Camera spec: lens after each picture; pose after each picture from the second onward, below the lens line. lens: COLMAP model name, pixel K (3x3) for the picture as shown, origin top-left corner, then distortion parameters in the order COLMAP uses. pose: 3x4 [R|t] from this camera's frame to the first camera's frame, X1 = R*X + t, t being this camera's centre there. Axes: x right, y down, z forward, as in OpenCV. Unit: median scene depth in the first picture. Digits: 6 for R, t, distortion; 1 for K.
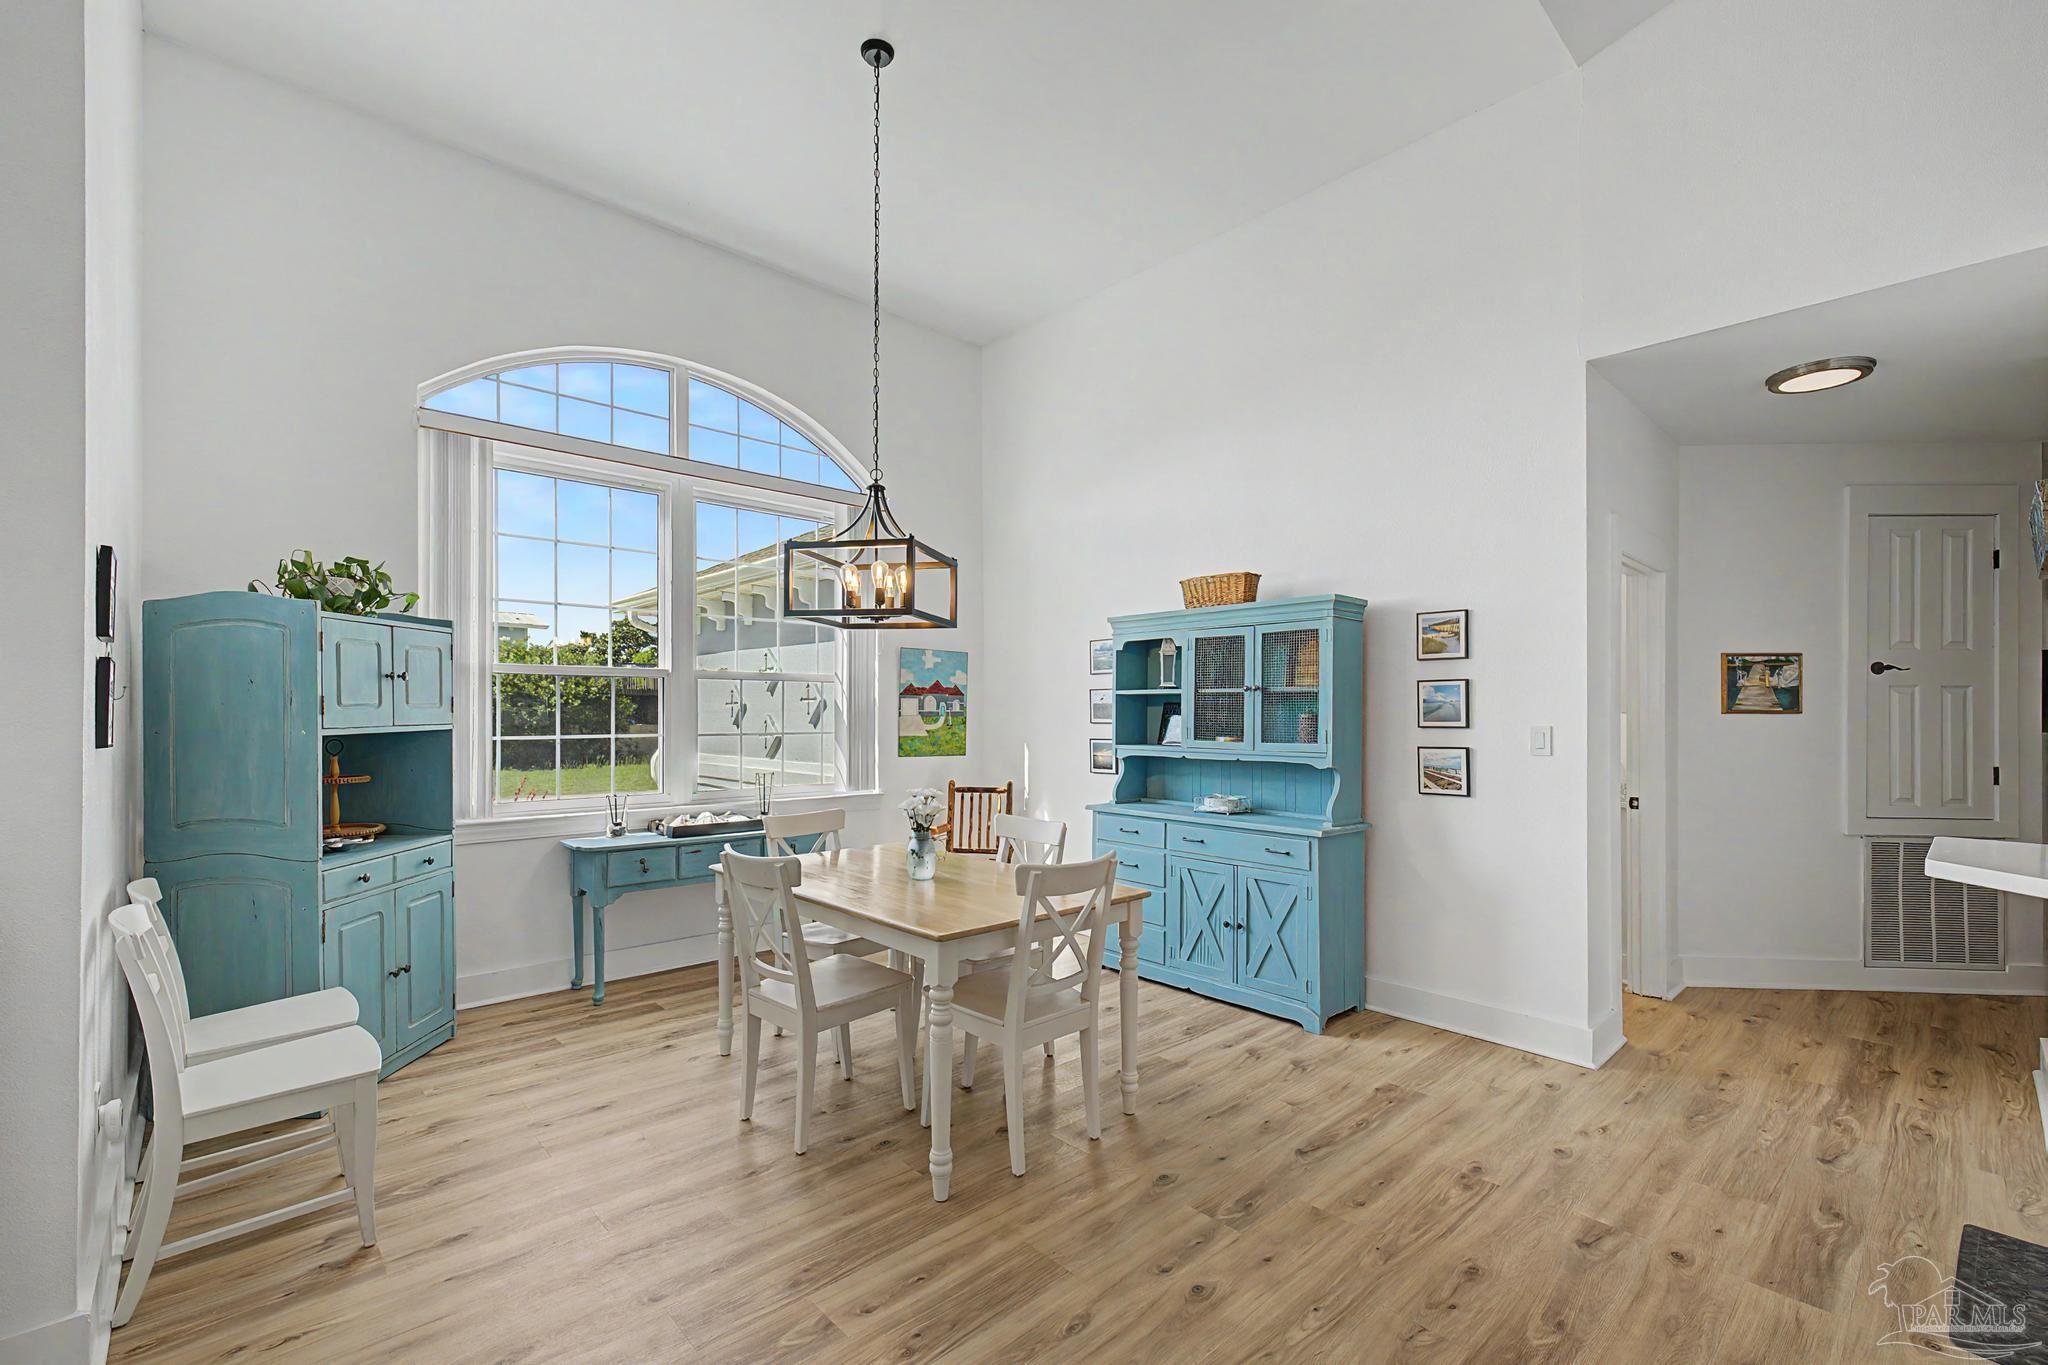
lens RADIAL K [[871.3, 0, 1014.2], [0, 871.3, 707.9], [0, 0, 1]] dist [0.001735, 0.000105]
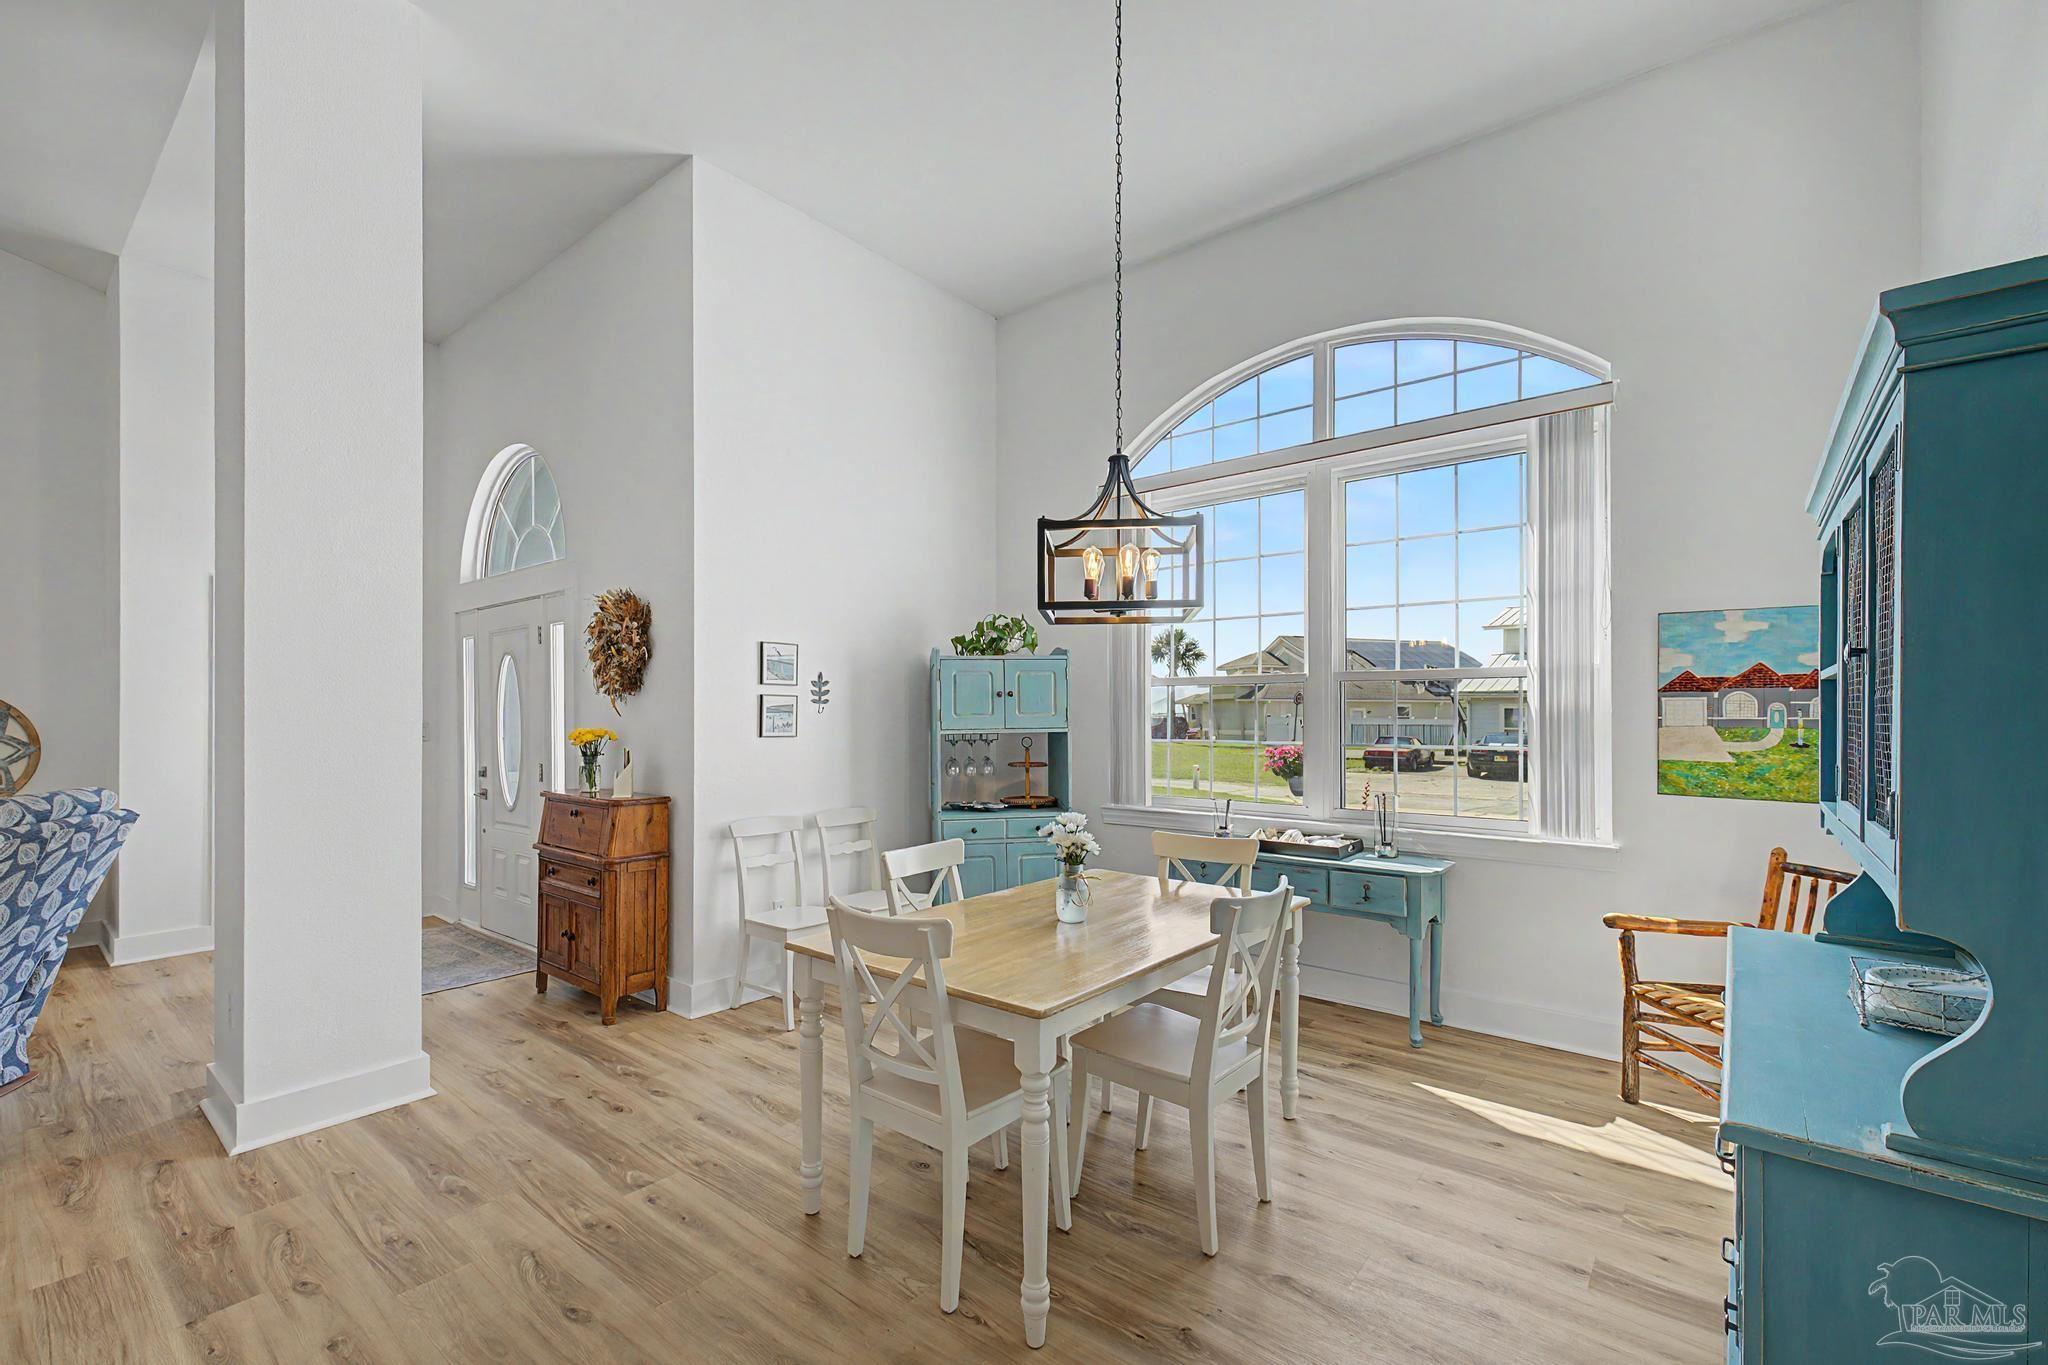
lens RADIAL K [[871.3, 0, 1014.2], [0, 871.3, 707.9], [0, 0, 1]] dist [0.001735, 0.000105]
pose [[0.143589, -0.008482, -0.989601, 0.516879], [0.005460, 0.999955, -0.007778, -0.002034], [0.989622, -0.004287, 0.143628, 0.599264]]
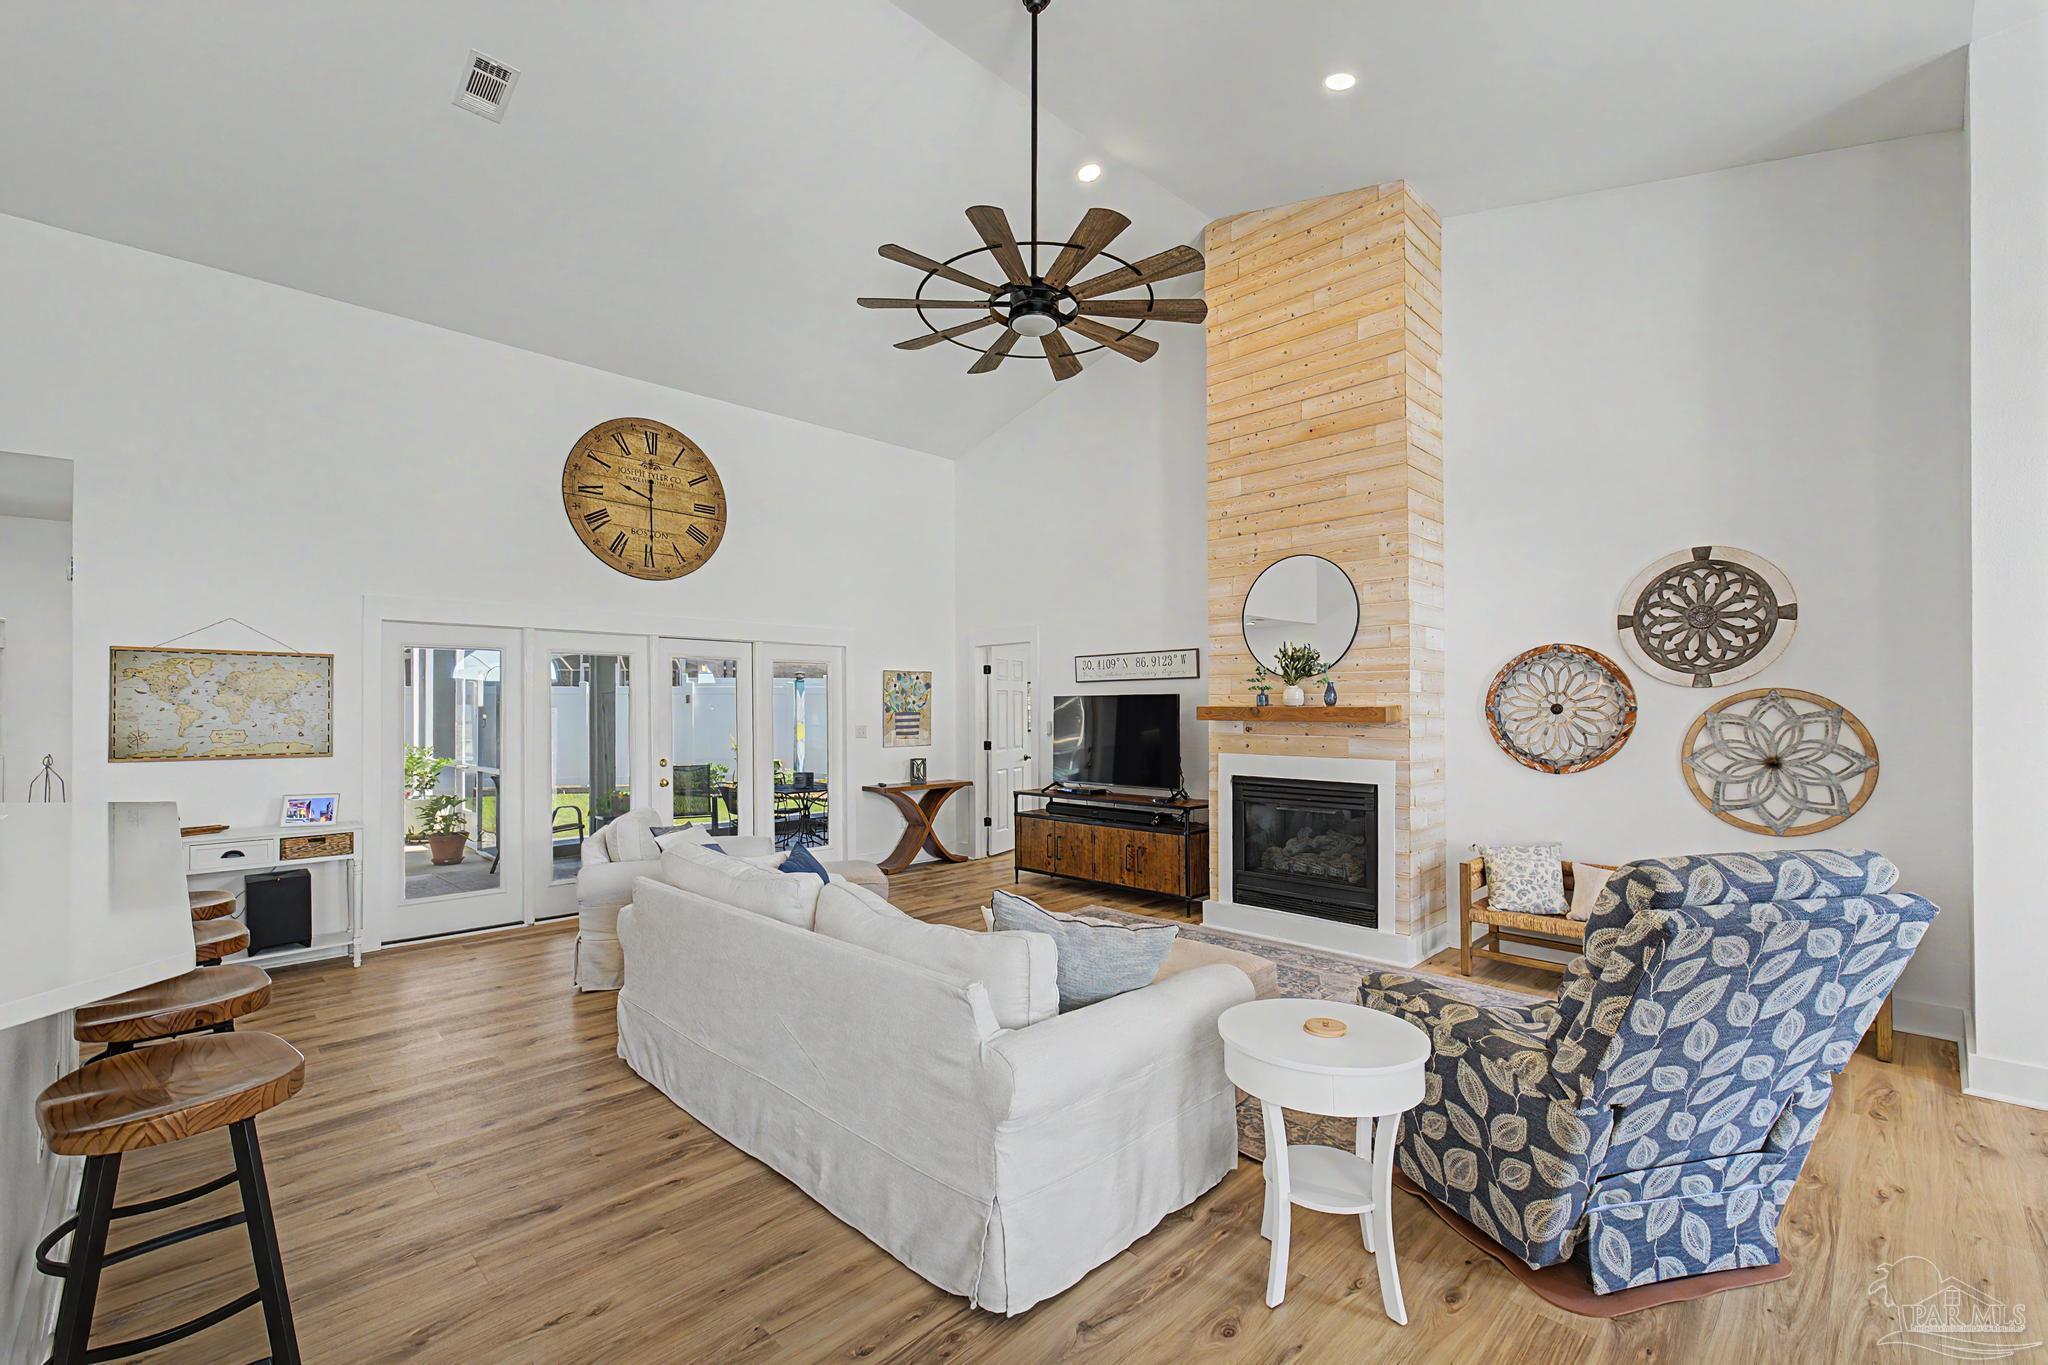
lens RADIAL K [[871.3, 0, 1014.2], [0, 871.3, 707.9], [0, 0, 1]] dist [0.001735, 0.000105]
pose [[-0.999525, -0.001265, -0.030799, 0.099874], [-0.001045, 0.999974, -0.007147, -0.013601], [0.030807, -0.007112, -0.999500, 0.355384]]
